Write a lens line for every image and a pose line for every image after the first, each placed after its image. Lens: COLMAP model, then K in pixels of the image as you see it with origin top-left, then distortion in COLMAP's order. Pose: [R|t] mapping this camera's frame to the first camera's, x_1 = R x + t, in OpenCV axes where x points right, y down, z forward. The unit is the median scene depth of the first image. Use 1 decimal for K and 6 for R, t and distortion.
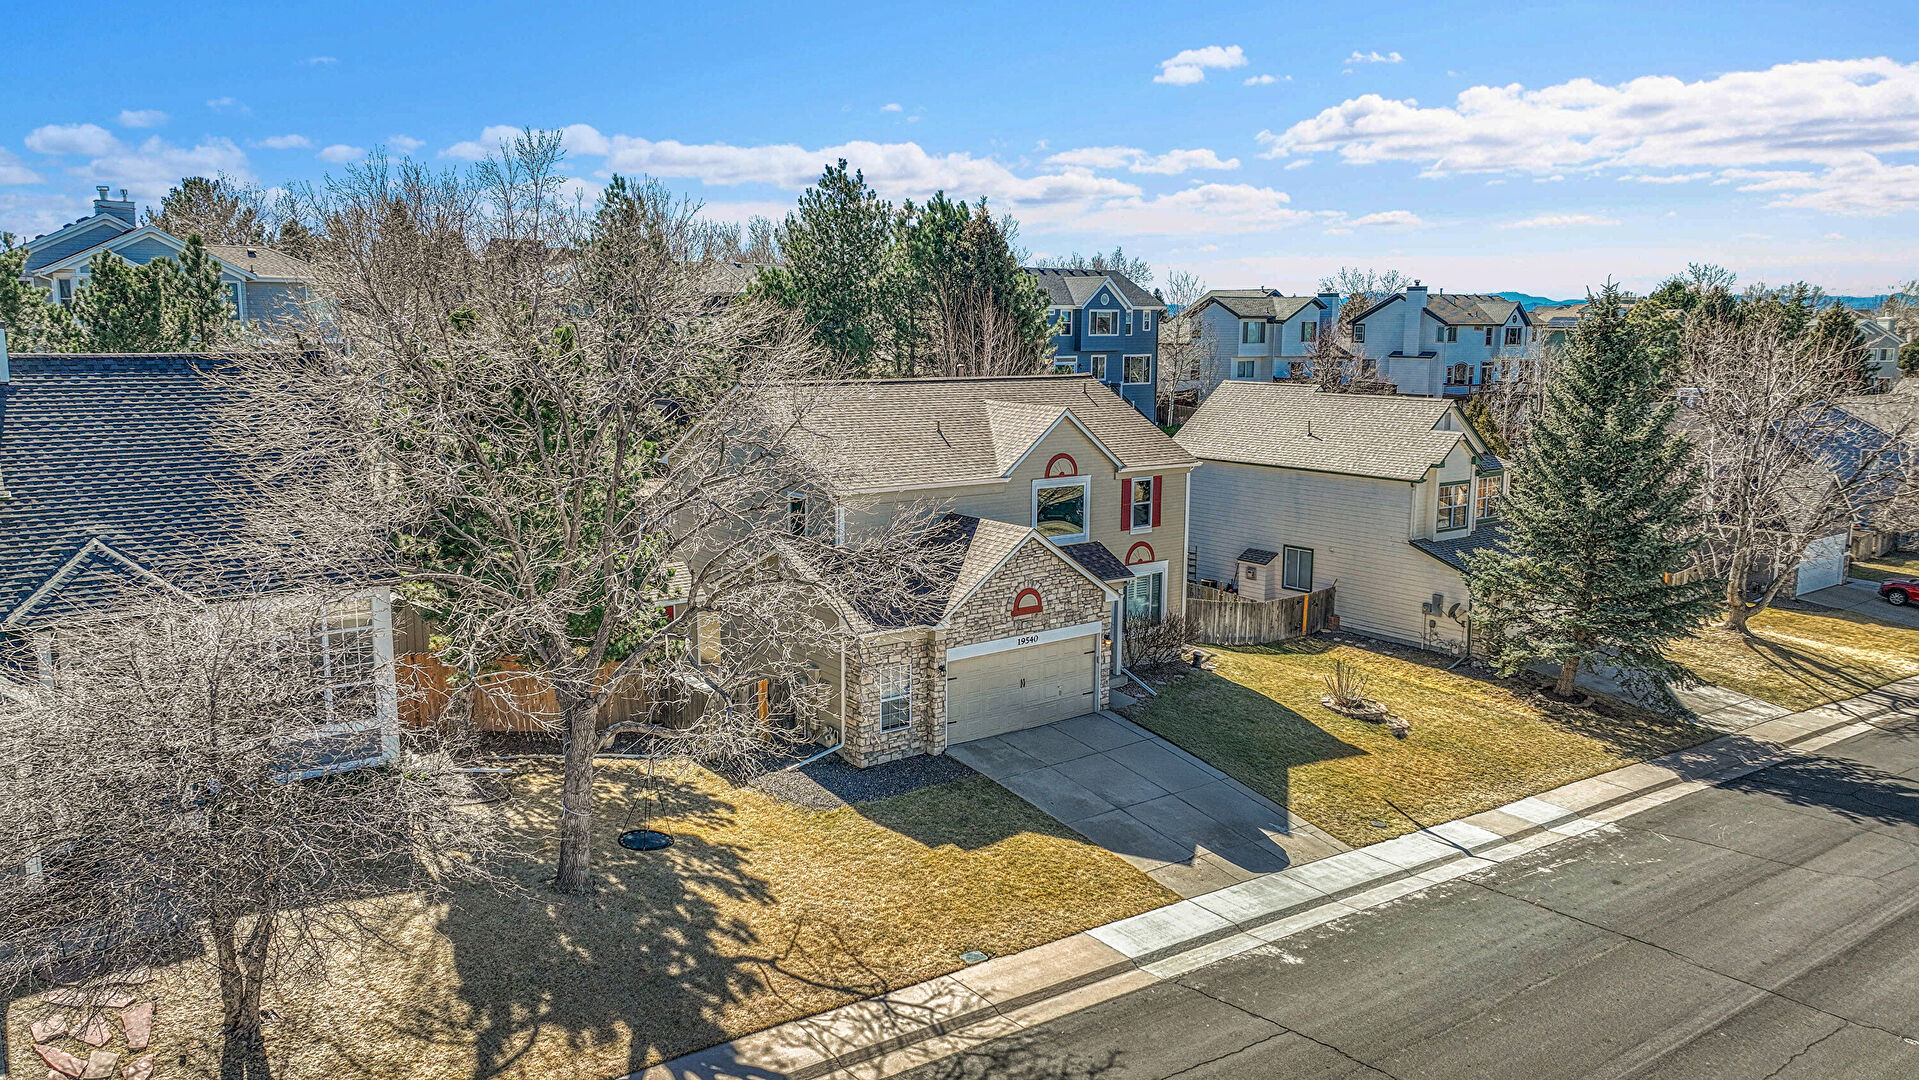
lens RADIAL K [[1343.6, 0, 959.5], [0, 1343.6, 540.0], [0, 0, 1]] dist [0.000347, 0.009555]
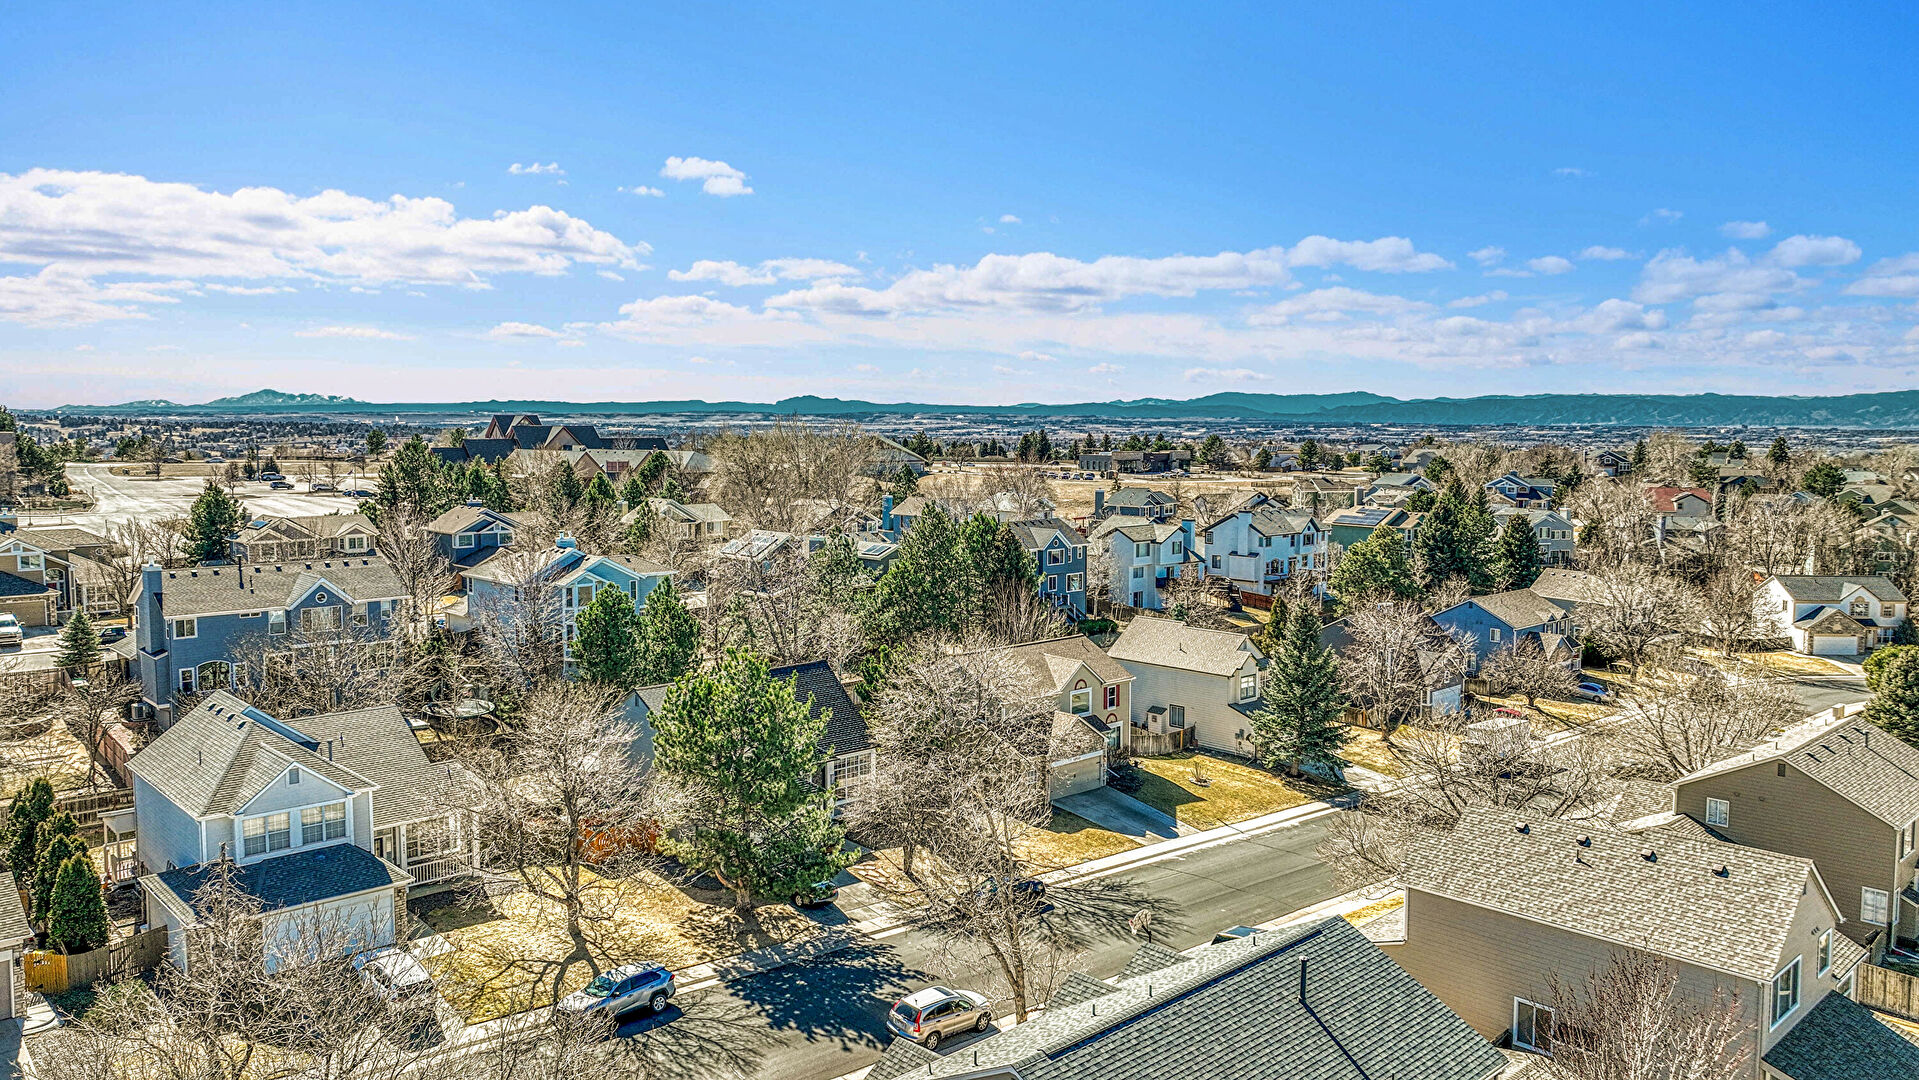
lens RADIAL K [[1343.6, 0, 959.5], [0, 1343.6, 540.0], [0, 0, 1]] dist [0.000347, 0.009555]
pose [[0.995534, -0.012506, 0.093570, -0.334638], [0.019410, 0.997125, -0.073244, -0.130460], [-0.092385, 0.074733, 0.992915, -1.284019]]
